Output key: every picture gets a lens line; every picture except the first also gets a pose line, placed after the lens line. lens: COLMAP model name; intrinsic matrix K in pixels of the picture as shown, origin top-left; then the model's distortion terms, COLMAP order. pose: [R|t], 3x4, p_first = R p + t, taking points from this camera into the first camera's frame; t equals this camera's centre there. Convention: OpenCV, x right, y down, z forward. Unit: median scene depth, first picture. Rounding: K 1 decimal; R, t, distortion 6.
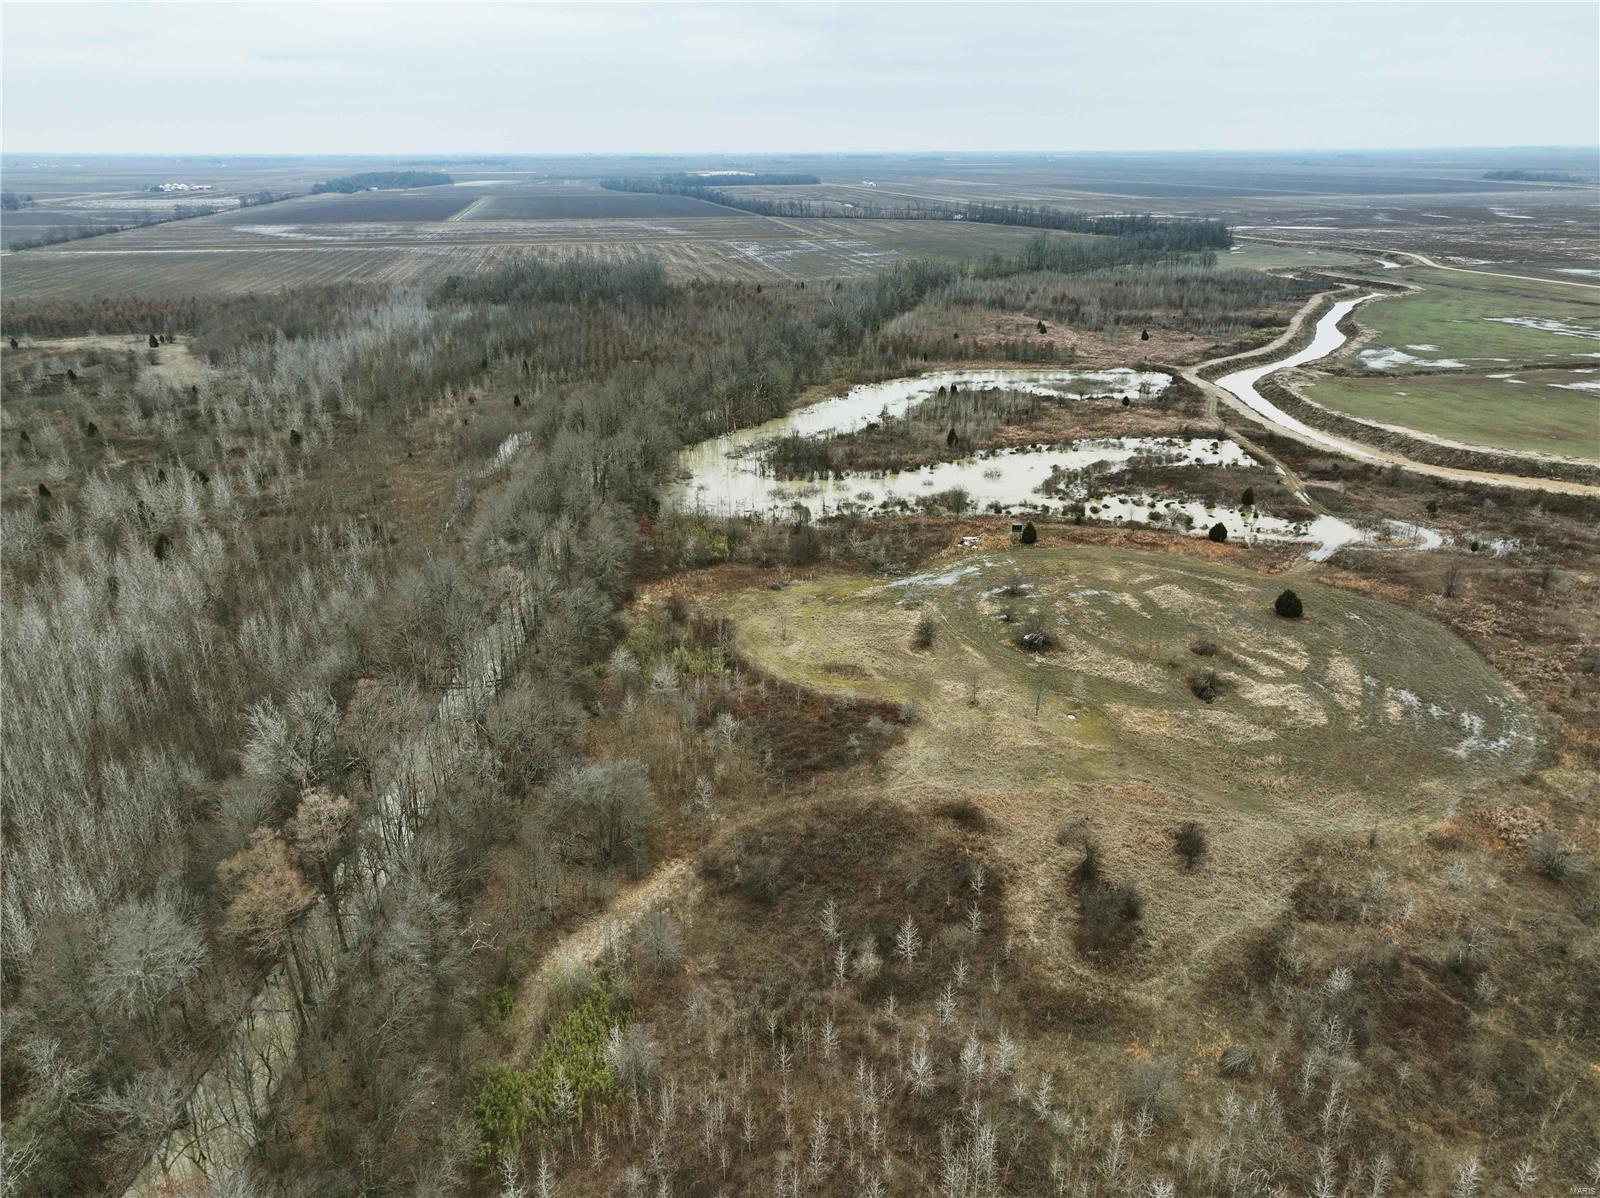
lens RADIAL K [[1122.0, 0, 806.6], [0, 1122.0, 598.4], [0, 0, 1]] dist [-0.005125, 0.021687]
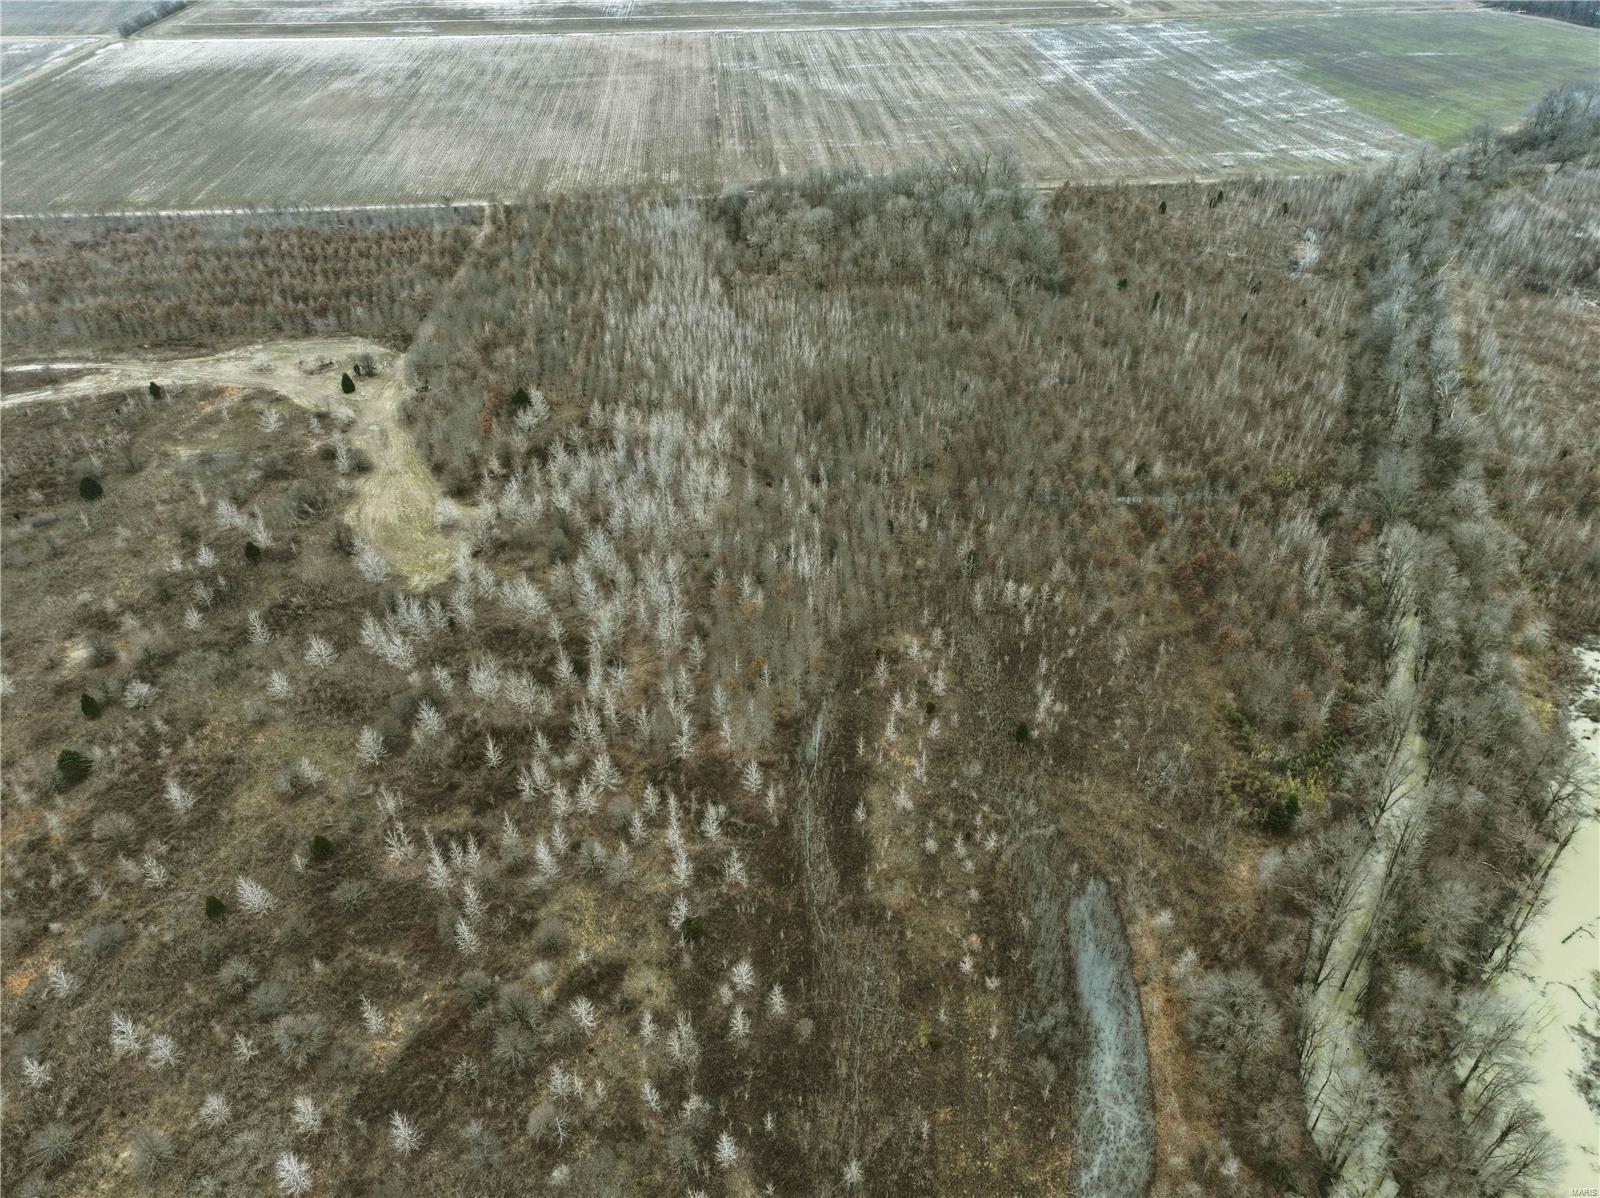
lens RADIAL K [[1122.0, 0, 808.0], [0, 1122.0, 596.9], [0, 0, 1]] dist [-0.005125, 0.021687]
pose [[0.993749, 0.065203, -0.090619, -0.183997], [-0.040069, 0.965946, 0.255624, -0.218309], [0.104200, -0.250395, 0.962520, 0.270771]]
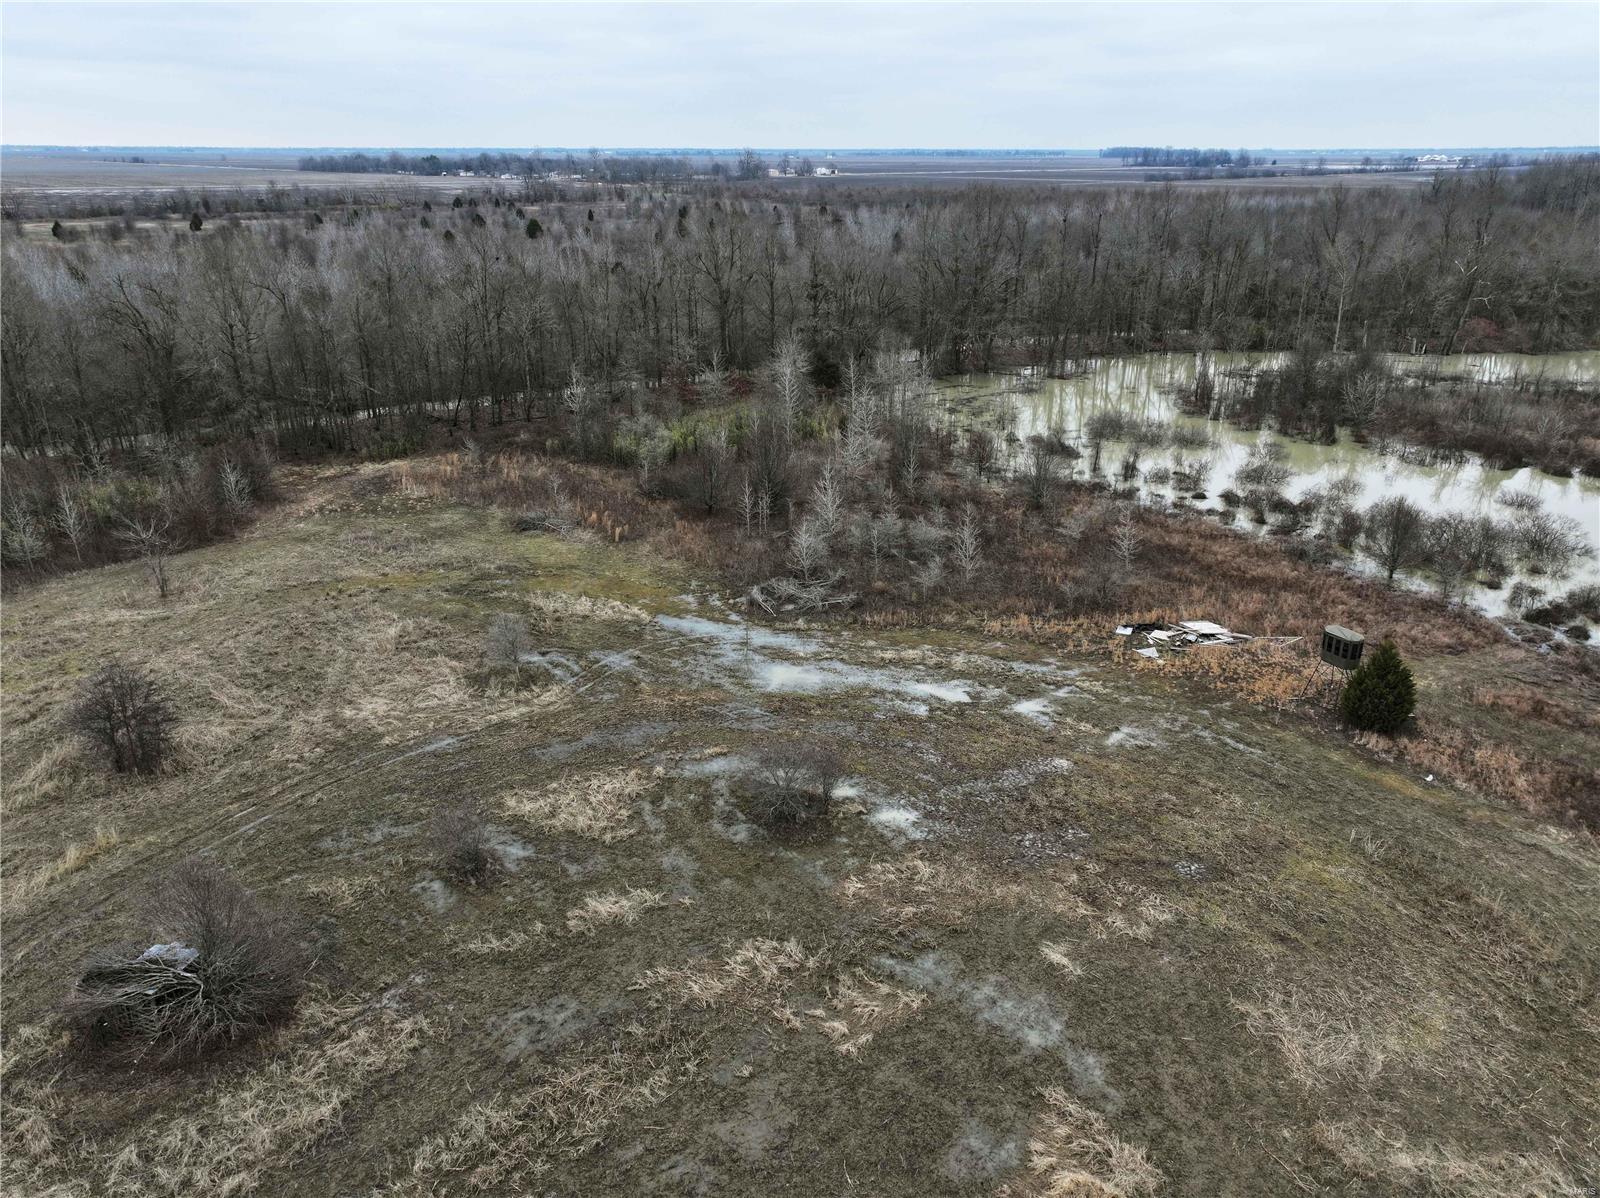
lens RADIAL K [[1122.0, 0, 802.1], [0, 1122.0, 598.0], [0, 0, 1]] dist [-0.005125, 0.021687]
pose [[0.519461, 0.319729, -0.792423, 0.119850], [-0.318686, 0.932940, 0.167515, -0.028330], [0.792843, 0.165517, 0.586519, 0.288583]]
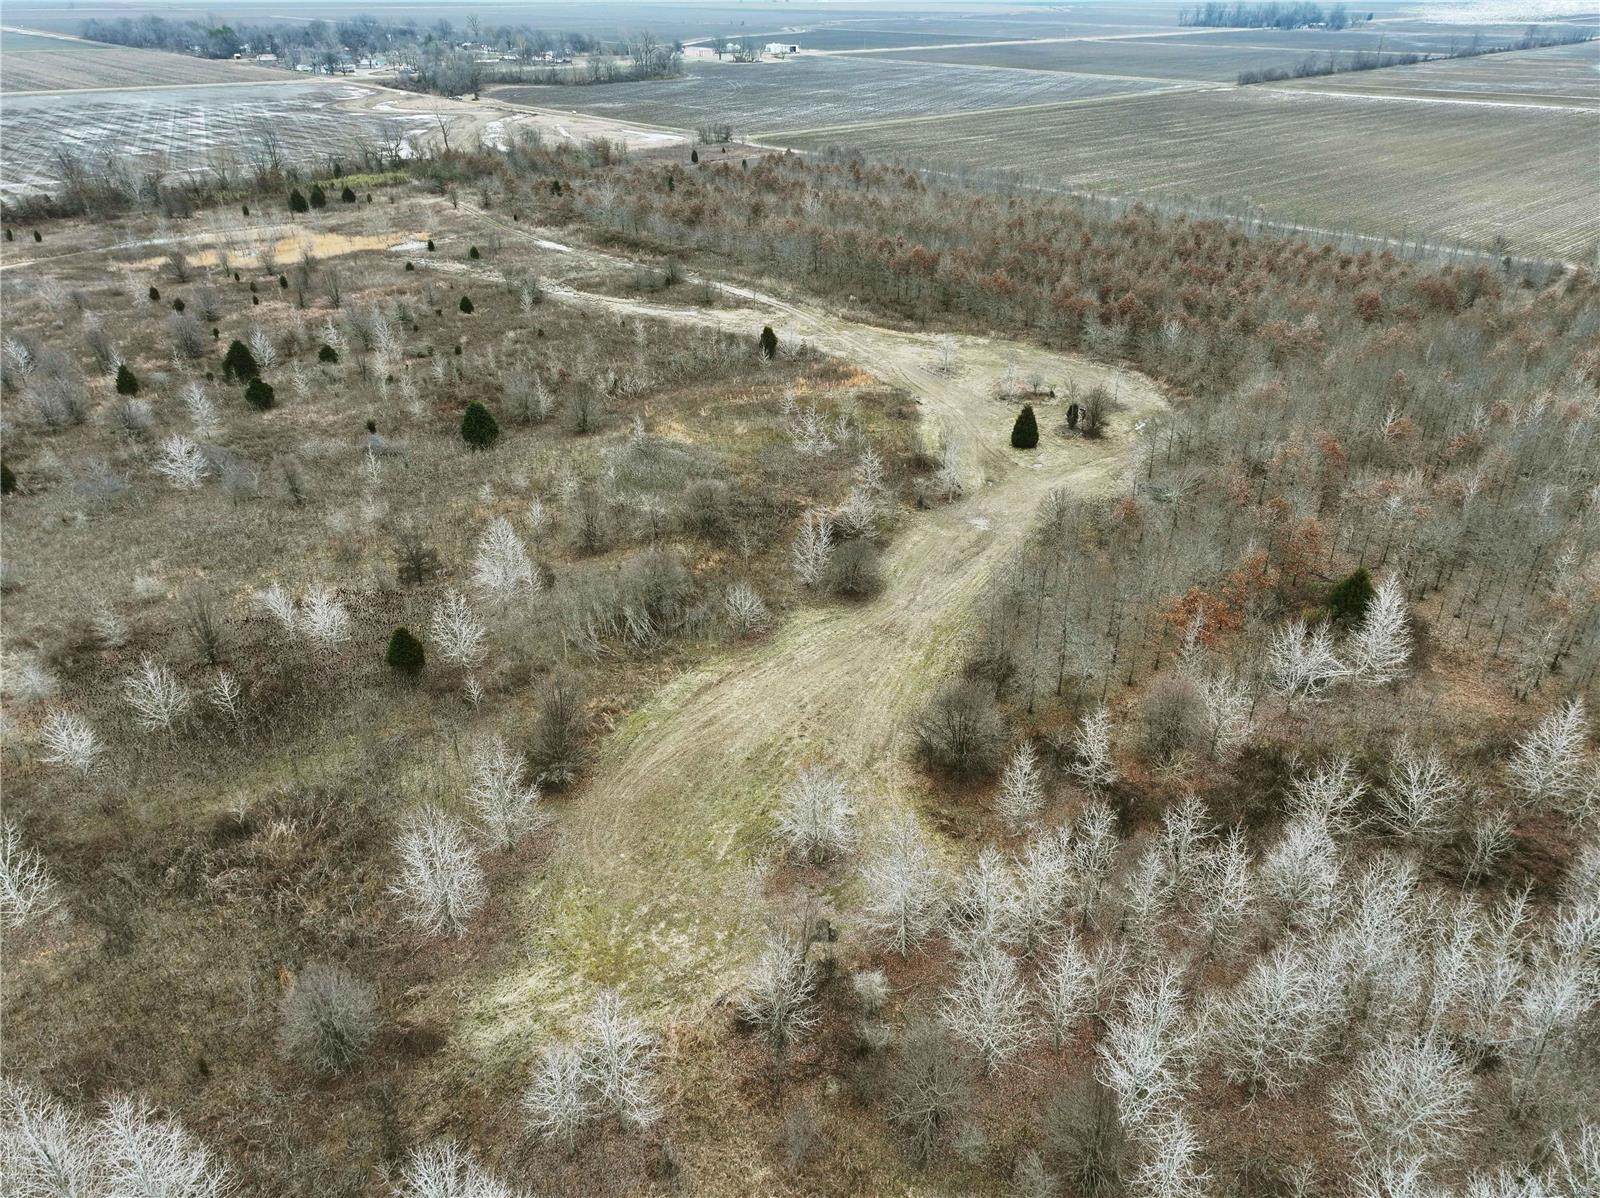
lens RADIAL K [[1122.0, 0, 802.2], [0, 1122.0, 599.1], [0, 0, 1]] dist [-0.005125, 0.021687]
pose [[0.511091, 0.419957, -0.749948, -0.273618], [-0.321496, 0.902583, 0.286330, -0.193804], [0.797136, 0.094765, 0.596316, 0.584060]]
